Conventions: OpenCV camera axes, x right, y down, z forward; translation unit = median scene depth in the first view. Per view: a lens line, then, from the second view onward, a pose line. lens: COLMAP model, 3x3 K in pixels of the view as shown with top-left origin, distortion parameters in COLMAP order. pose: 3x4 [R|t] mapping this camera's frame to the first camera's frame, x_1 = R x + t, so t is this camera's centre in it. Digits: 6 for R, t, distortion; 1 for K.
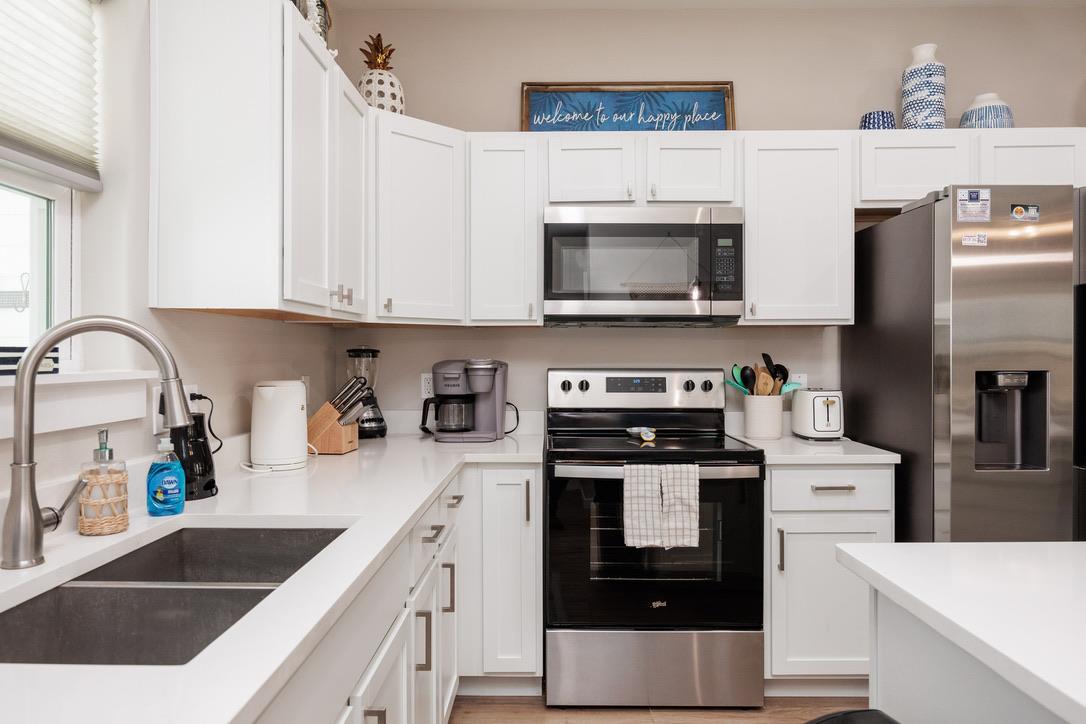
lens RADIAL K [[715.4, 0, 538.7], [0, 715.4, 361.8], [0, 0, 1]] dist [0.000193, 0.002190]
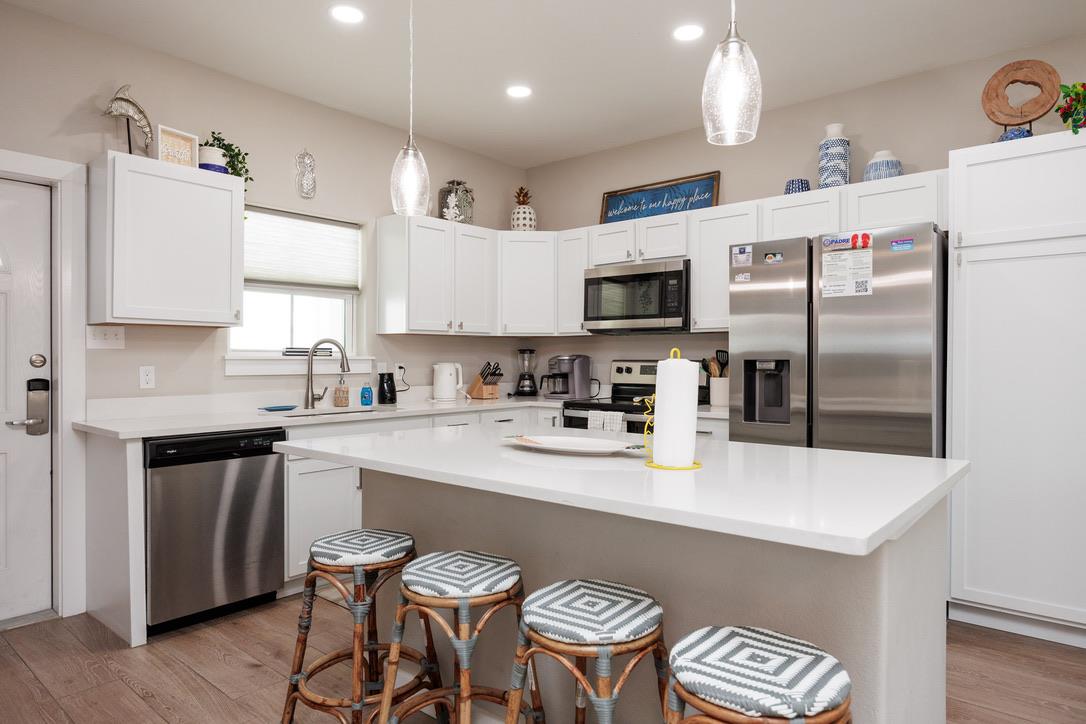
lens RADIAL K [[663.2, 0, 546.6], [0, 663.2, 358.3], [0, 0, 1]] dist [0.000523, 0.000041]
pose [[0.770557, 0.002106, -0.637367, 0.960603], [-0.007198, 0.999960, -0.005397, 0.016673], [0.637330, 0.008747, 0.770541, -0.335313]]
